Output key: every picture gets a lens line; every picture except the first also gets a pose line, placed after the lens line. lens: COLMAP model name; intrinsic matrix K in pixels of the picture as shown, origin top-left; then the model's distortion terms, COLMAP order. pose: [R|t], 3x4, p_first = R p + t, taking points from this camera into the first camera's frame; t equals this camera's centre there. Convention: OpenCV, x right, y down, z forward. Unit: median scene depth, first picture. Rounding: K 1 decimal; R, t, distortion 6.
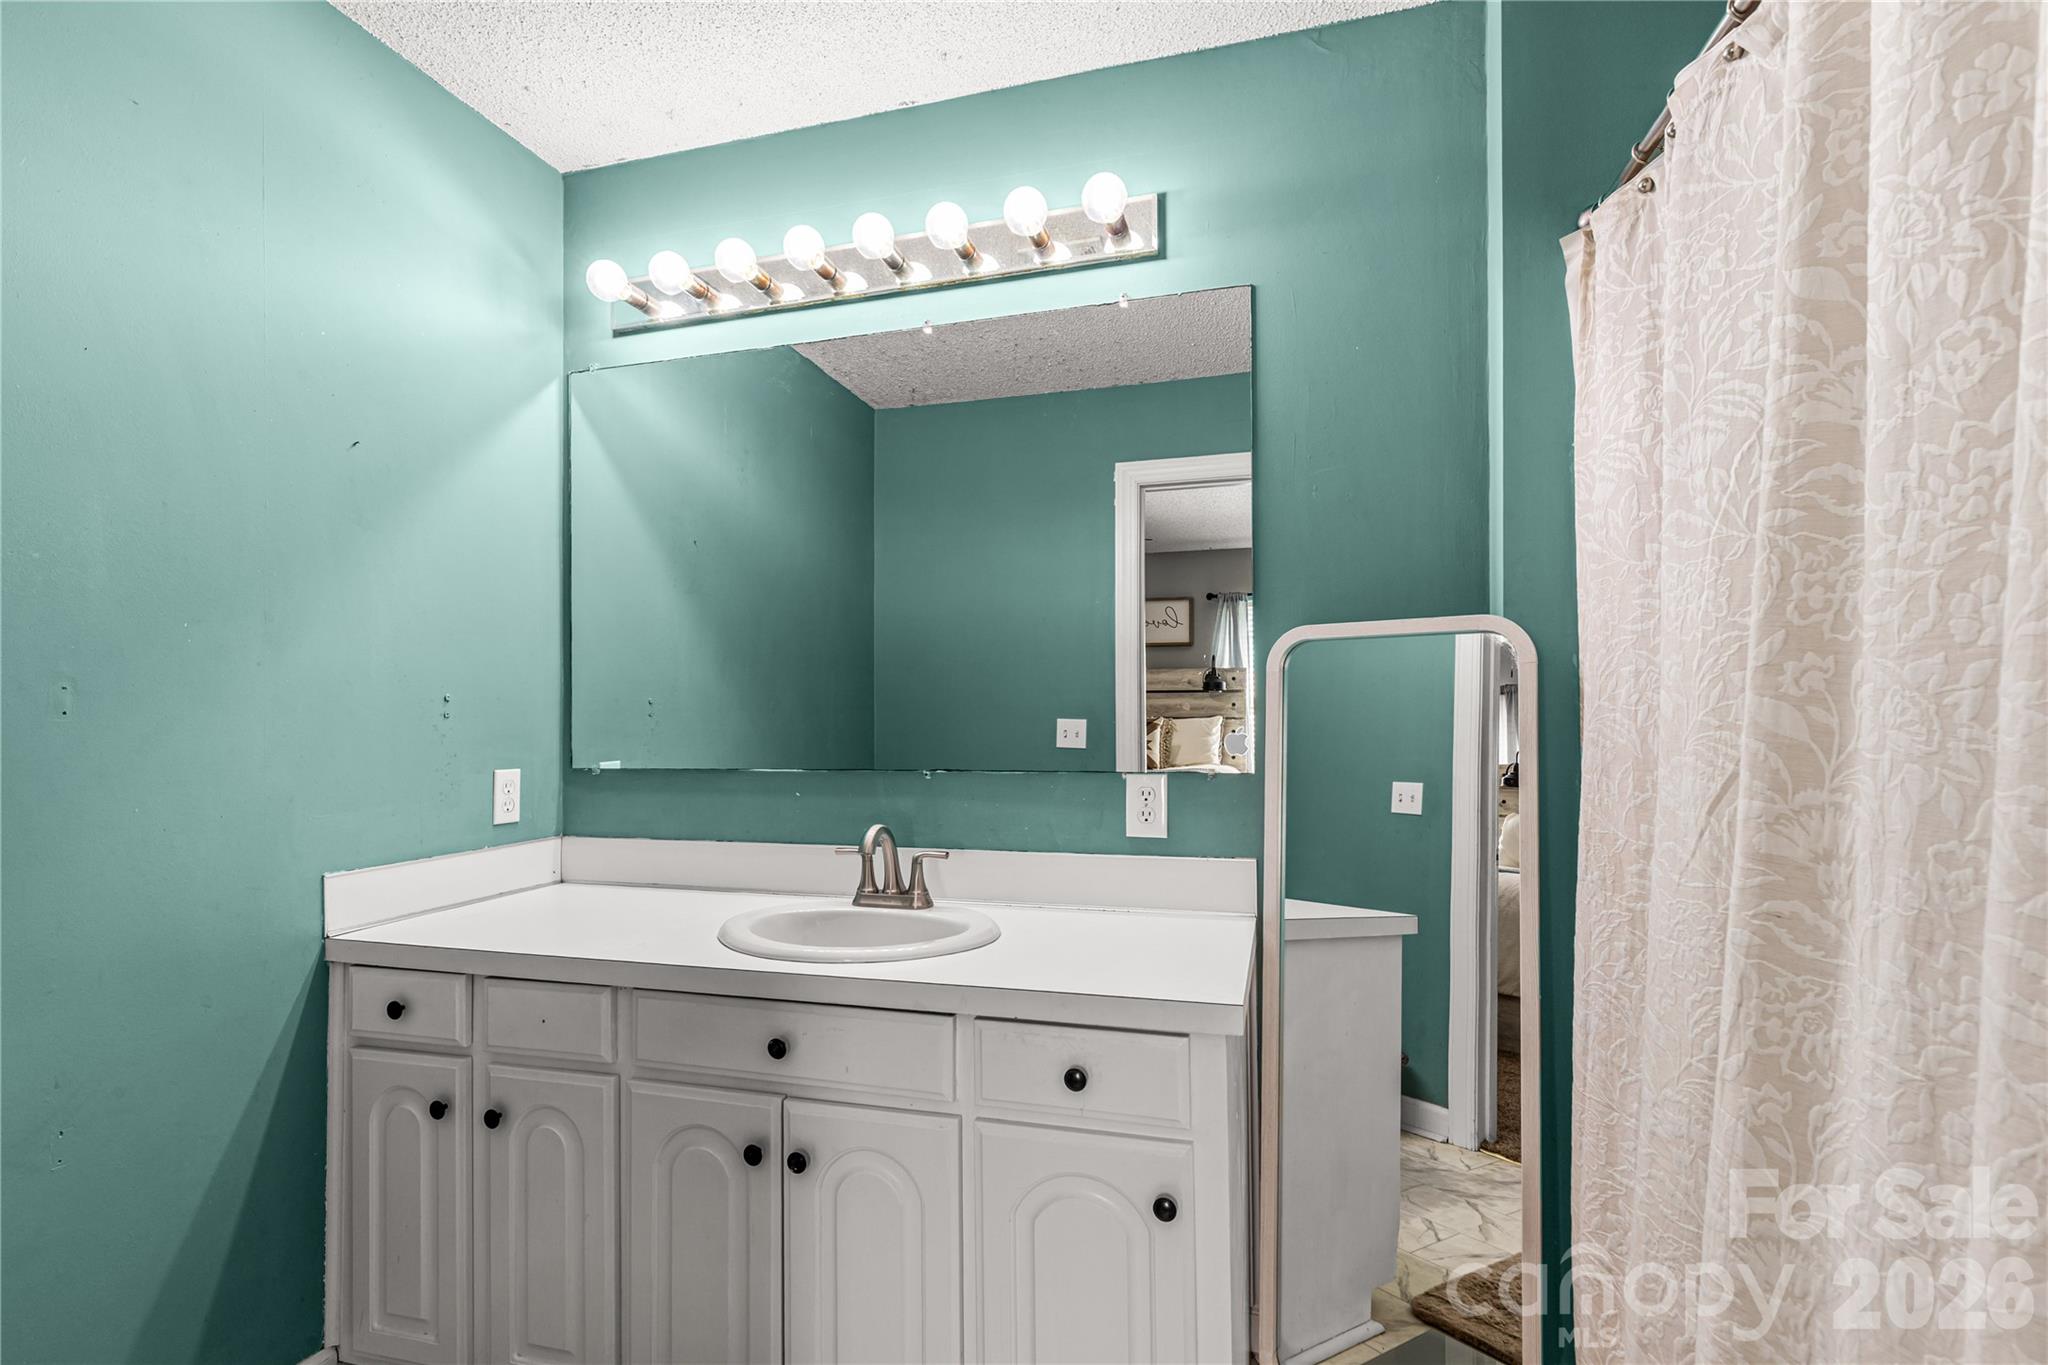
lens RADIAL K [[945.6, 0, 1024.2], [0, 945.6, 690.1], [0, 0, 1]] dist [0.002218, 0.000095]
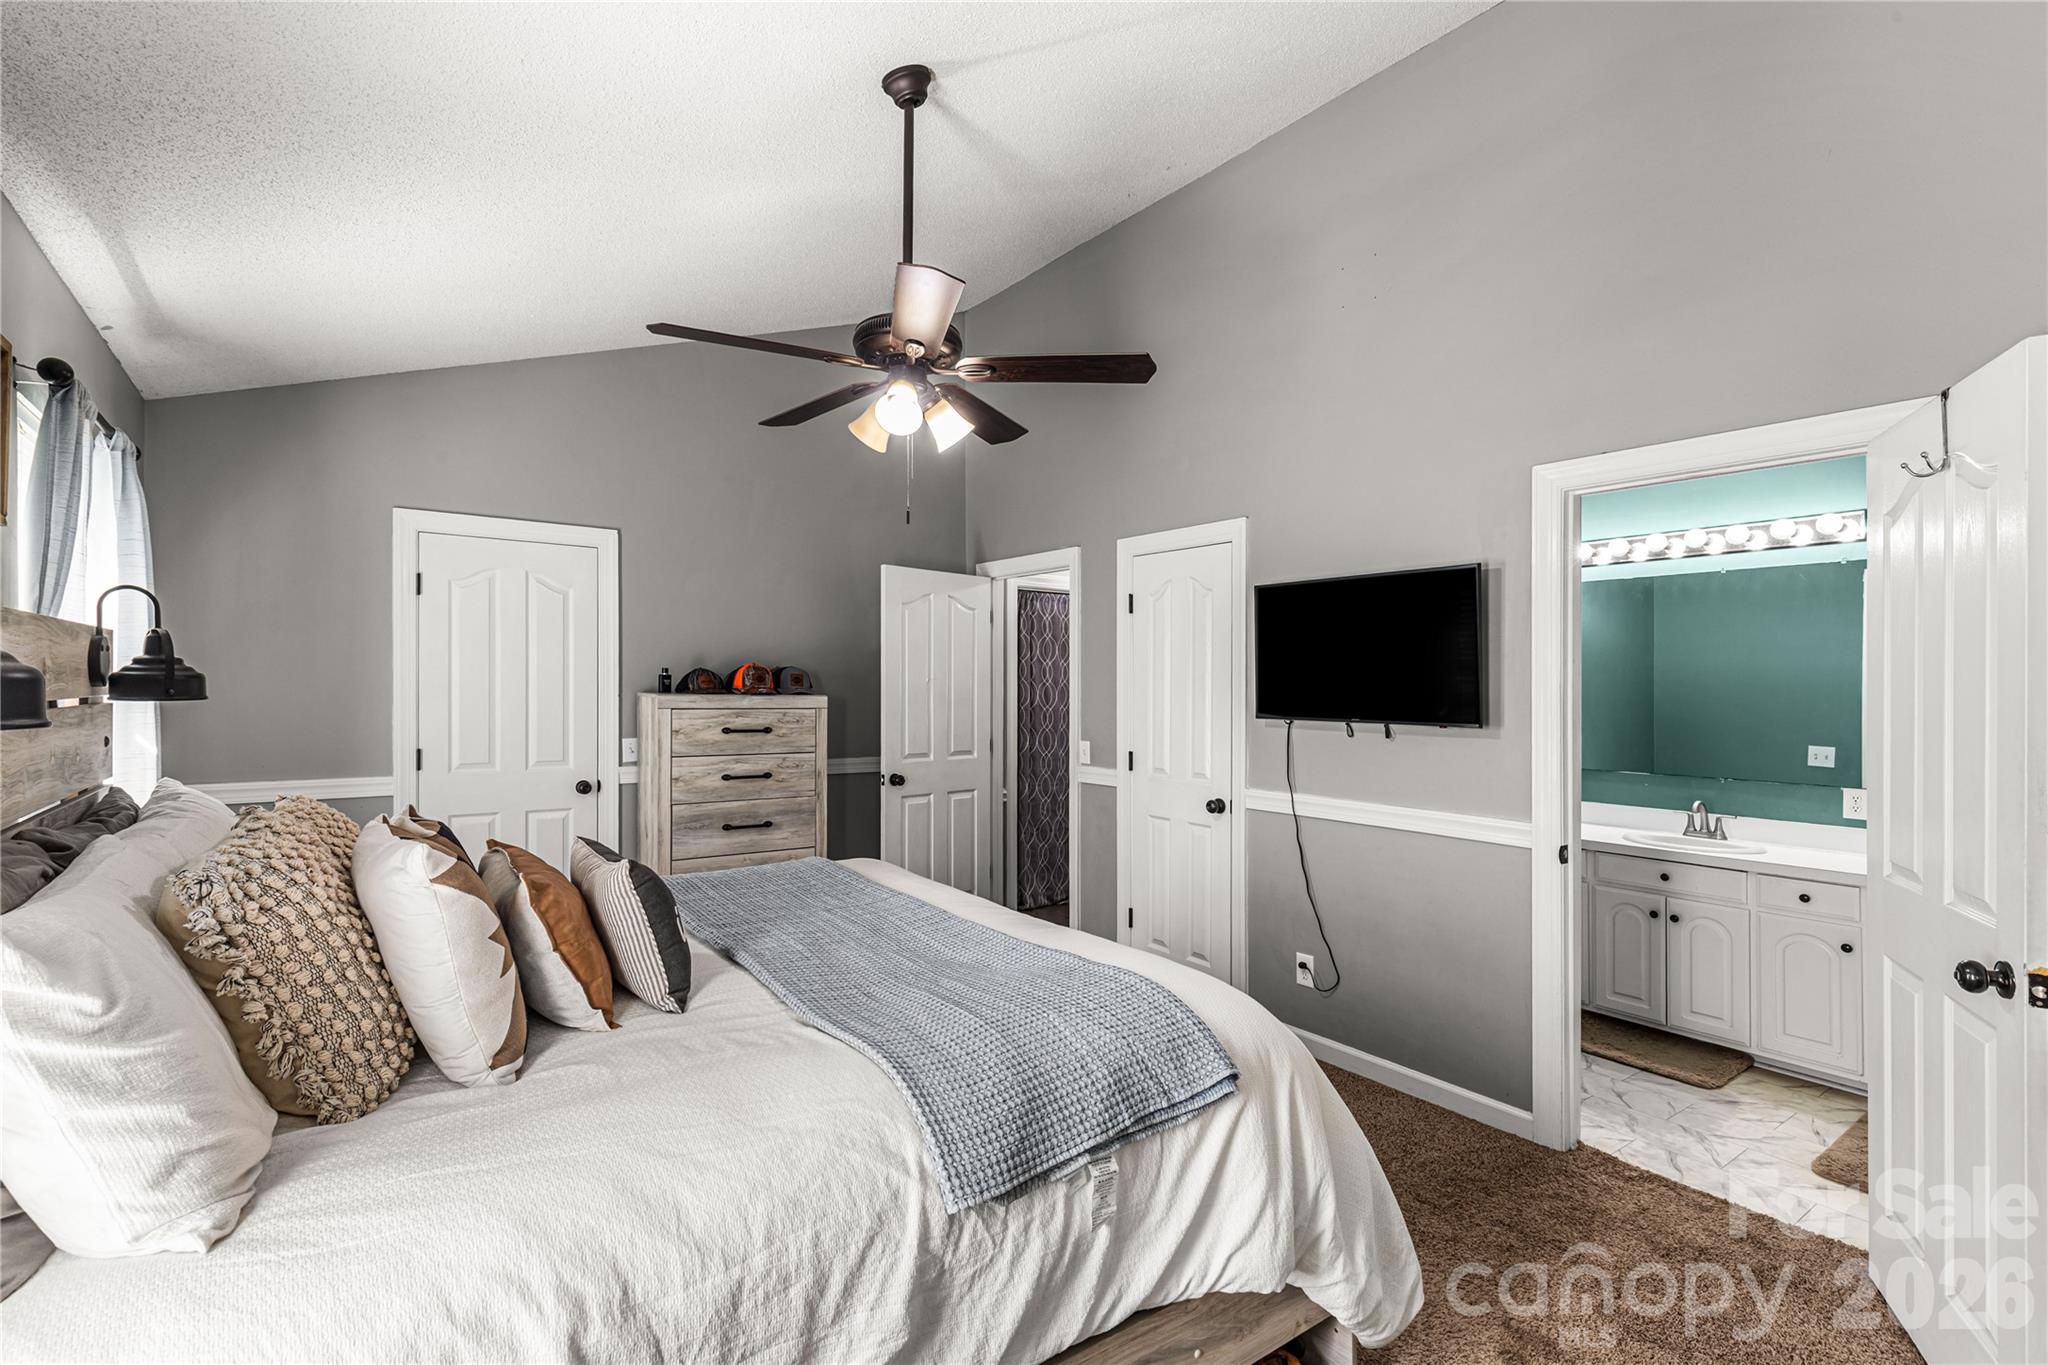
lens RADIAL K [[945.6, 0, 1007.5], [0, 945.6, 678.1], [0, 0, 1]] dist [0.002218, 0.000095]
pose [[0.777095, 0.002139, -0.629379, -0.010416], [0.002172, 0.999979, 0.006081, -0.179471], [0.629379, -0.006093, 0.777074, -1.878674]]
